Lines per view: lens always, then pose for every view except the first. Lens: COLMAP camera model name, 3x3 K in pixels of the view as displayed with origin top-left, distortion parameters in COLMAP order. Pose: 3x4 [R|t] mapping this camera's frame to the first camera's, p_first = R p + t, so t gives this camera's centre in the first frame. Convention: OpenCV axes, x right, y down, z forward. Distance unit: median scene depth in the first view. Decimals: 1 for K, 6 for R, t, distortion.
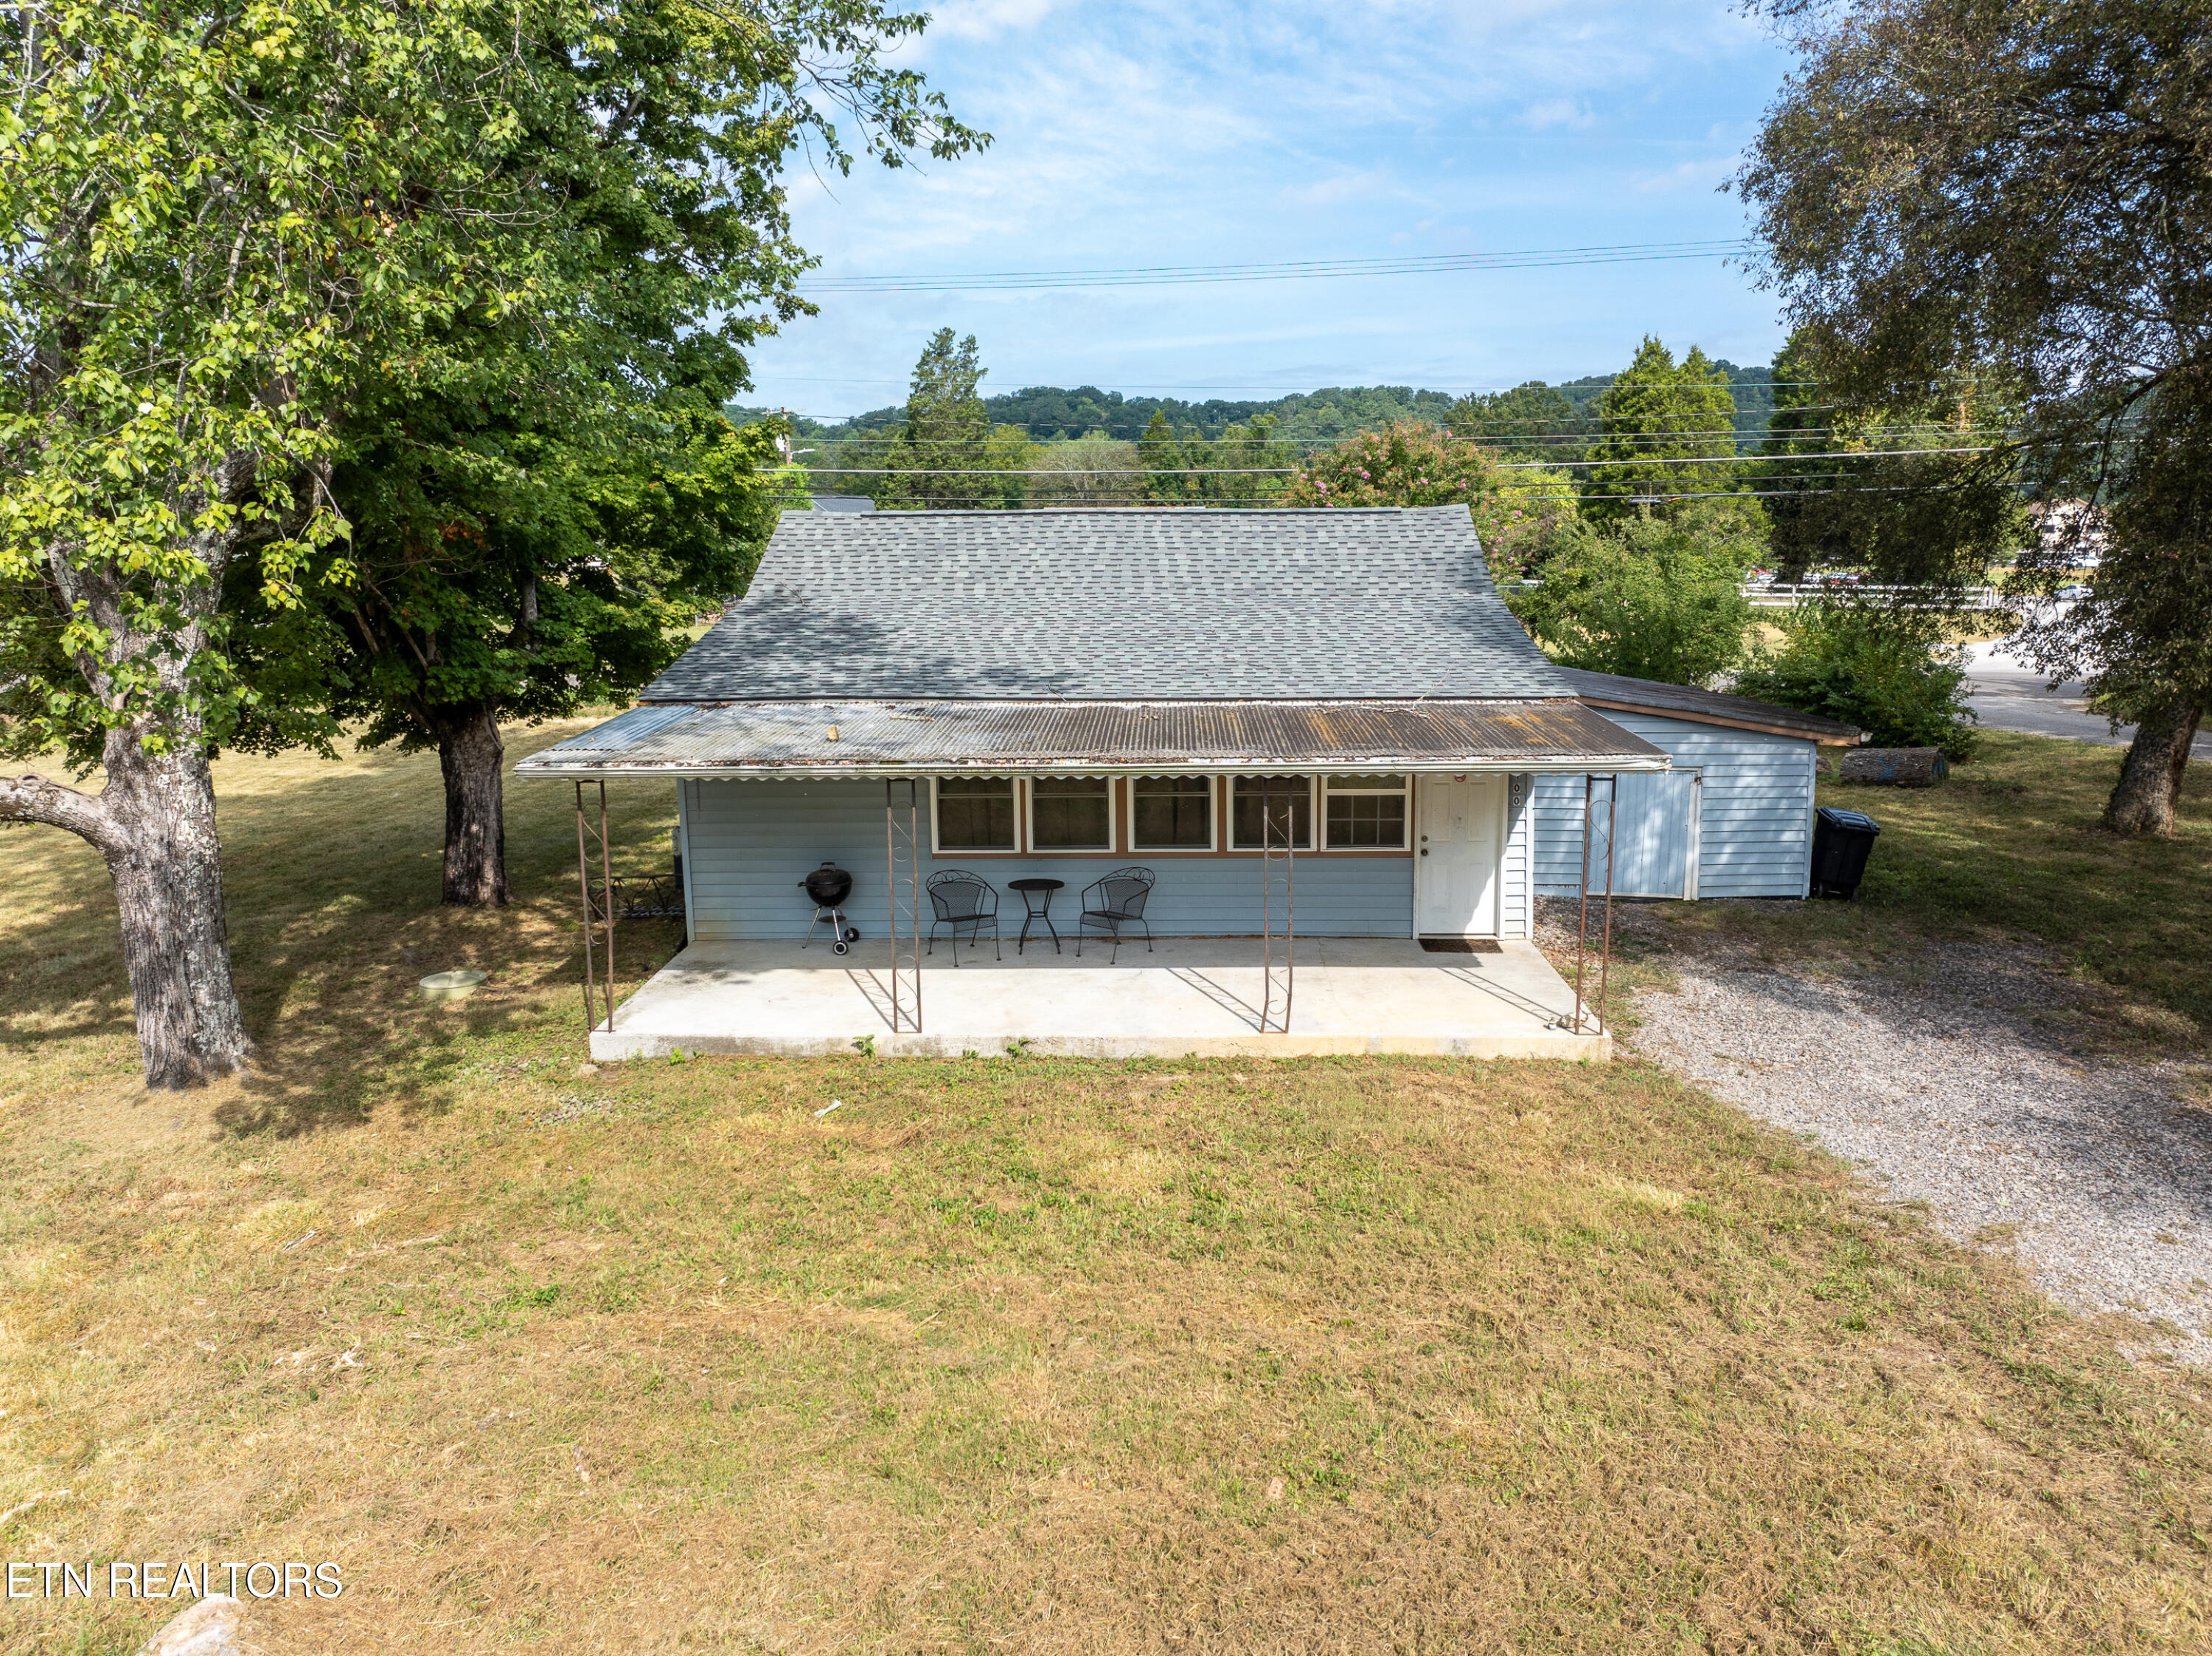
lens RADIAL K [[1555.8, 0, 1106.0], [0, 1555.8, 828.0], [0, 0, 1]] dist [-0.030939, -0.003444]
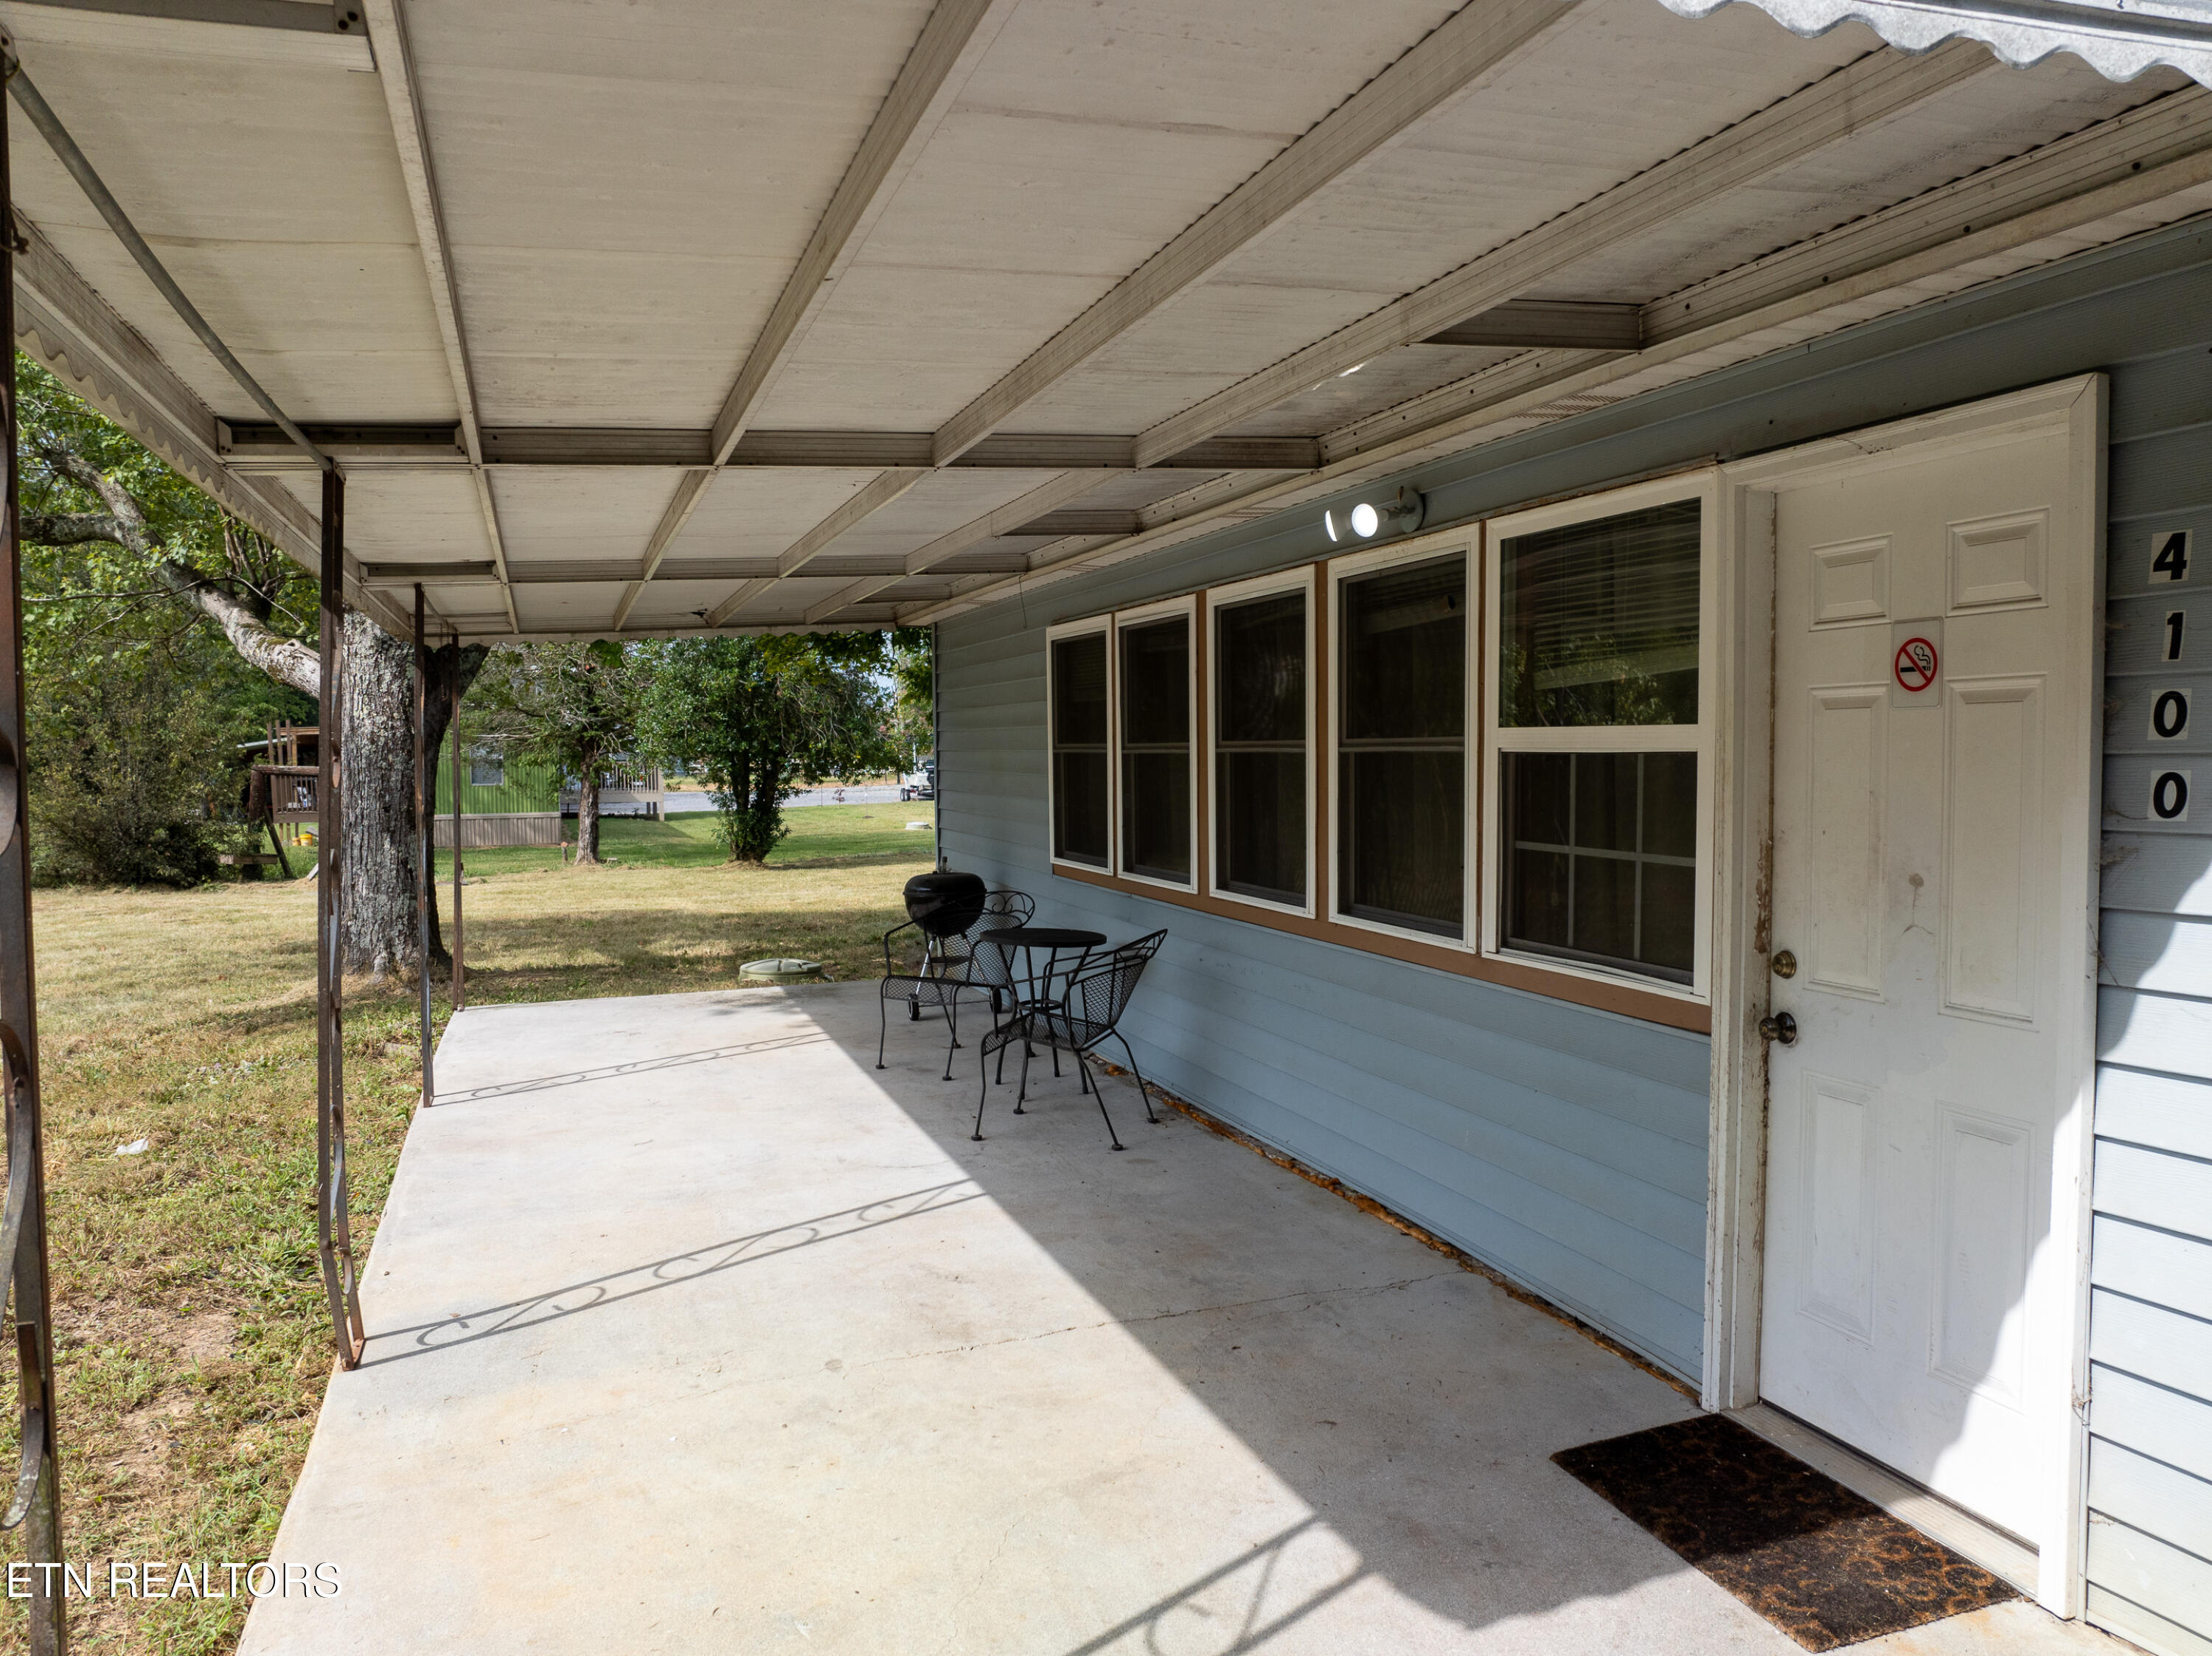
lens RADIAL K [[1555.8, 0, 1106.0], [0, 1555.8, 828.0], [0, 0, 1]] dist [-0.030939, -0.003444]
pose [[0.382121, 0.058336, -0.922269, 0.321896], [-0.162573, 0.986684, -0.004948, 0.004222], [0.909700, 0.151827, 0.386516, 0.730475]]
